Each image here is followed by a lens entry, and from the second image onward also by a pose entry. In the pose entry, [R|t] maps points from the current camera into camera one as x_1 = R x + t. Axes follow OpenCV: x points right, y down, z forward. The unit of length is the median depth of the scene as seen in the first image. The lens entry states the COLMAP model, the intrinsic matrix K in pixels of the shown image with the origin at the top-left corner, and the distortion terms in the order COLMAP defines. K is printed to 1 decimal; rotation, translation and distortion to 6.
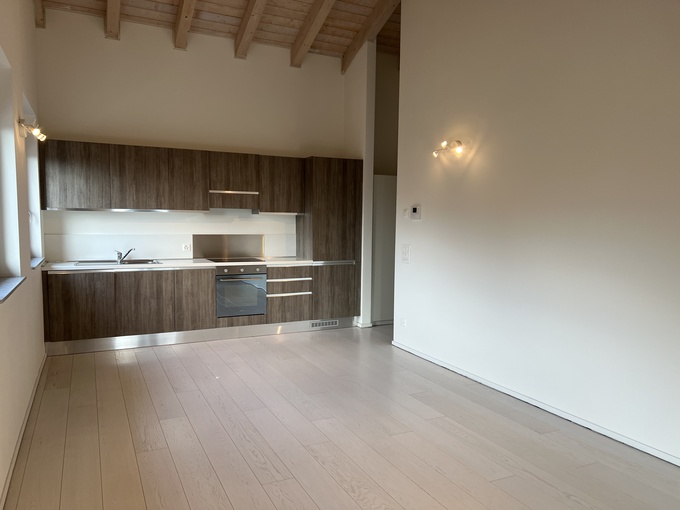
lens RADIAL K [[506.0, 0, 338.5], [0, 506.0, 262.2], [0, 0, 1]] dist [0.043604, -0.069738]
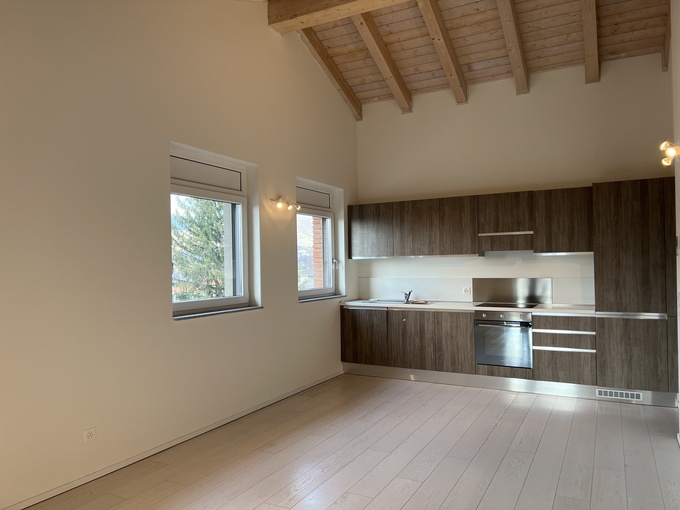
lens RADIAL K [[506.0, 0, 335.3], [0, 506.0, 256.7], [0, 0, 1]] dist [0.043604, -0.069738]
pose [[0.573054, -0.032085, -0.818889, 0.412378], [-0.047480, 0.996255, -0.072261, -0.011444], [0.818141, 0.080291, 0.569385, 0.212294]]
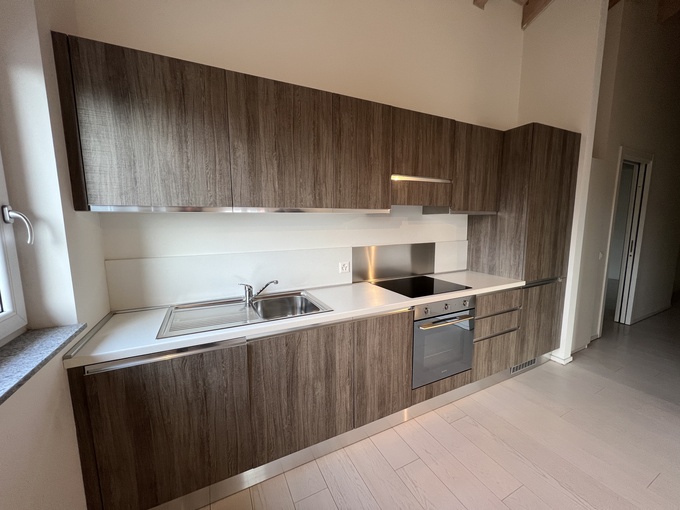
lens RADIAL K [[269.8, 0, 337.5], [0, 269.8, 254.3], [0, 0, 1]] dist [-0.002143, 0.000892]
pose [[0.999825, -0.017212, -0.007300, -0.326223], [0.017506, 0.998945, 0.042448, -0.064558], [0.006561, -0.042569, 0.999072, 0.697958]]
